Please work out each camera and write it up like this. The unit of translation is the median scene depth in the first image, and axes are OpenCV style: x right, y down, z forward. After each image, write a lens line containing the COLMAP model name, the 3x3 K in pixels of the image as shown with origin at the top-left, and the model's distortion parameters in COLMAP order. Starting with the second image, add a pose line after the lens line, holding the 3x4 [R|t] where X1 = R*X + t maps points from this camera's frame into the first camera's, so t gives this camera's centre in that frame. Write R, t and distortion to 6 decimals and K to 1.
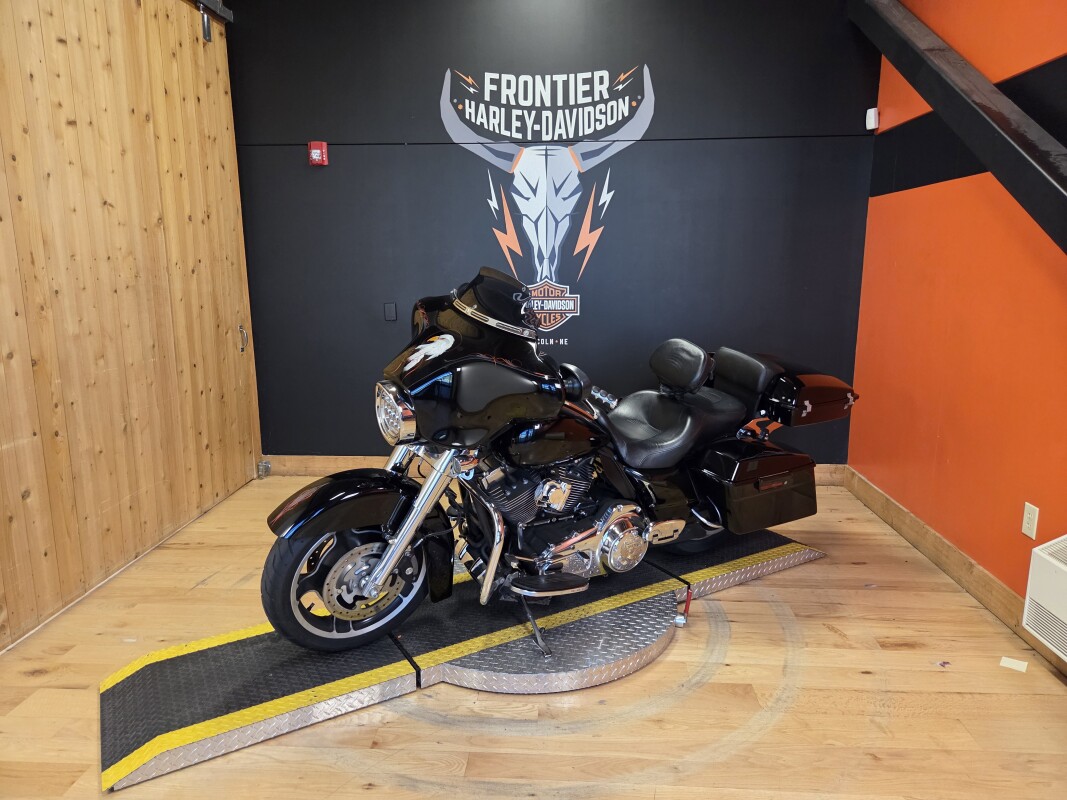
lens RADIAL K [[764.5, 0, 539.6], [0, 764.5, 402.9], [0, 0, 1]] dist [0.070044, -0.059761]
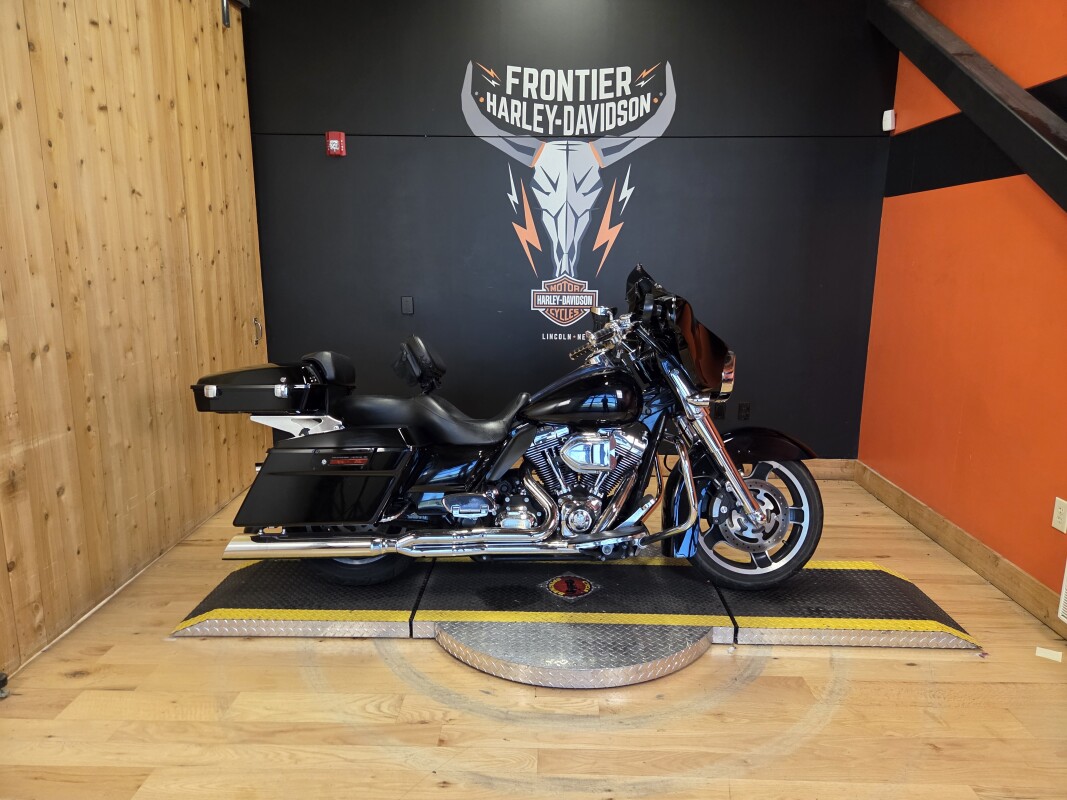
lens RADIAL K [[763.0, 0, 533.5], [0, 763.0, 400.0], [0, 0, 1]] dist [0.073631, -0.064147]
pose [[0.998847, 0.004061, 0.047825, -0.104955], [-0.004342, 0.999974, 0.005782, -0.003599], [-0.047800, -0.005983, 0.998839, 0.003799]]
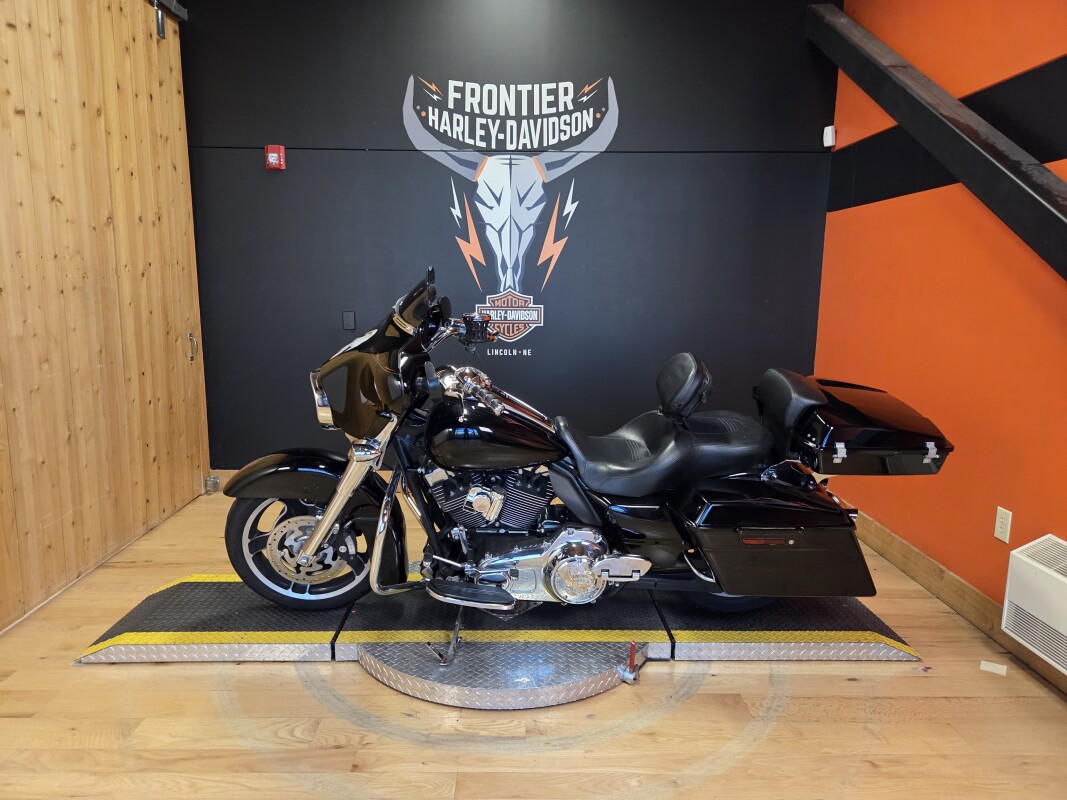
lens RADIAL K [[760.9, 0, 523.8], [0, 760.9, 403.8], [0, 0, 1]] dist [0.067856, -0.055773]
pose [[0.997589, 0.001324, 0.069385, -0.054382], [0.000819, 0.999524, -0.030850, 0.022035], [-0.069393, 0.030832, 0.997113, 0.030590]]
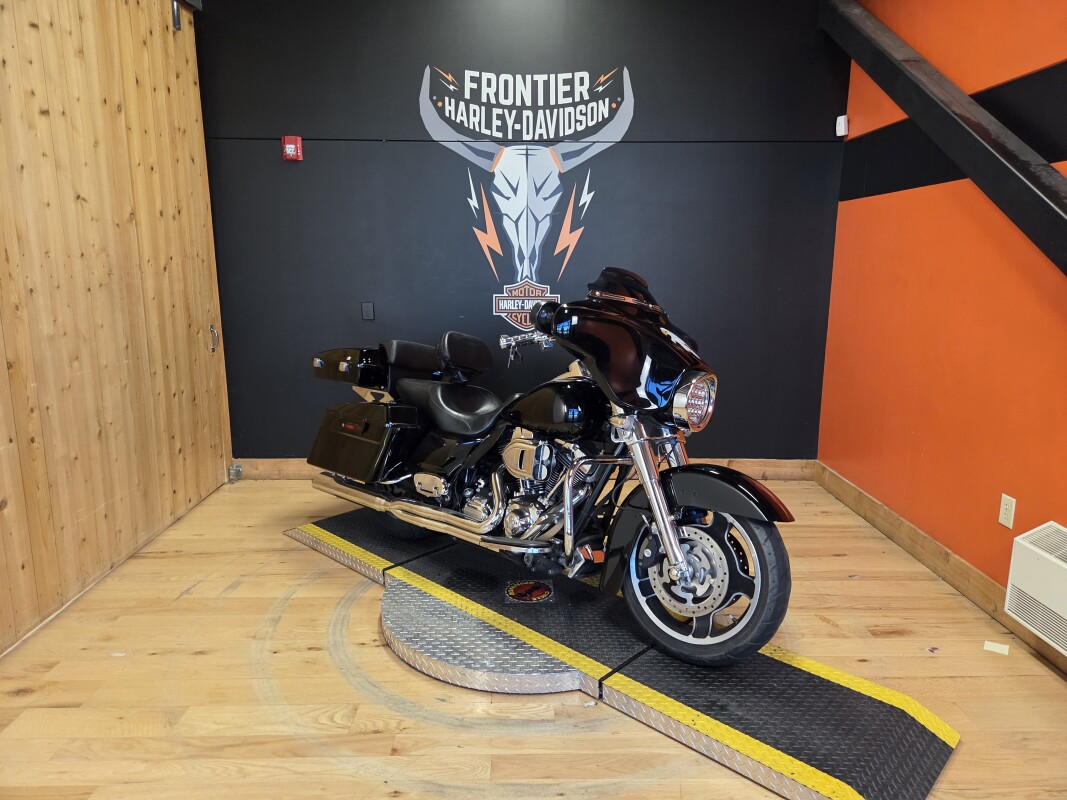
lens RADIAL K [[764.5, 0, 539.6], [0, 764.5, 402.9], [0, 0, 1]] dist [0.070044, -0.059761]
pose [[0.996496, -0.008189, 0.083234, -0.077933], [0.007959, 0.999964, 0.003093, -0.003251], [-0.083256, -0.002420, 0.996525, 0.002017]]
